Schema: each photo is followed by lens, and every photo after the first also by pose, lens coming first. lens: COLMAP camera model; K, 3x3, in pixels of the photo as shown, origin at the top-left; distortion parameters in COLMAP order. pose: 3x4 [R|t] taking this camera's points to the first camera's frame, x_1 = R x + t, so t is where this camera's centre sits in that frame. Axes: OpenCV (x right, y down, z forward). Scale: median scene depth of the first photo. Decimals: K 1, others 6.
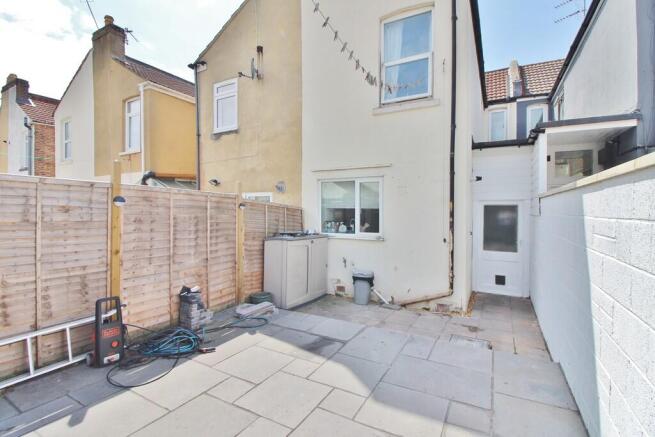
lens RADIAL K [[306.4, 0, 333.4], [0, 306.4, 211.9], [0, 0, 1]] dist [-0.004557, -0.001159]
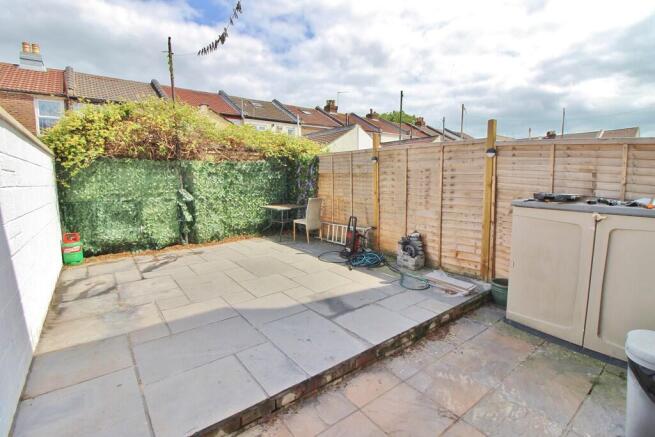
lens RADIAL K [[306.4, 0, 333.4], [0, 306.4, 211.9], [0, 0, 1]] dist [-0.004557, -0.001159]
pose [[-0.400346, 0.095709, -0.911352, 0.724220], [0.004983, 0.994743, 0.102278, 0.061973], [0.916350, 0.036406, -0.398719, 1.282812]]
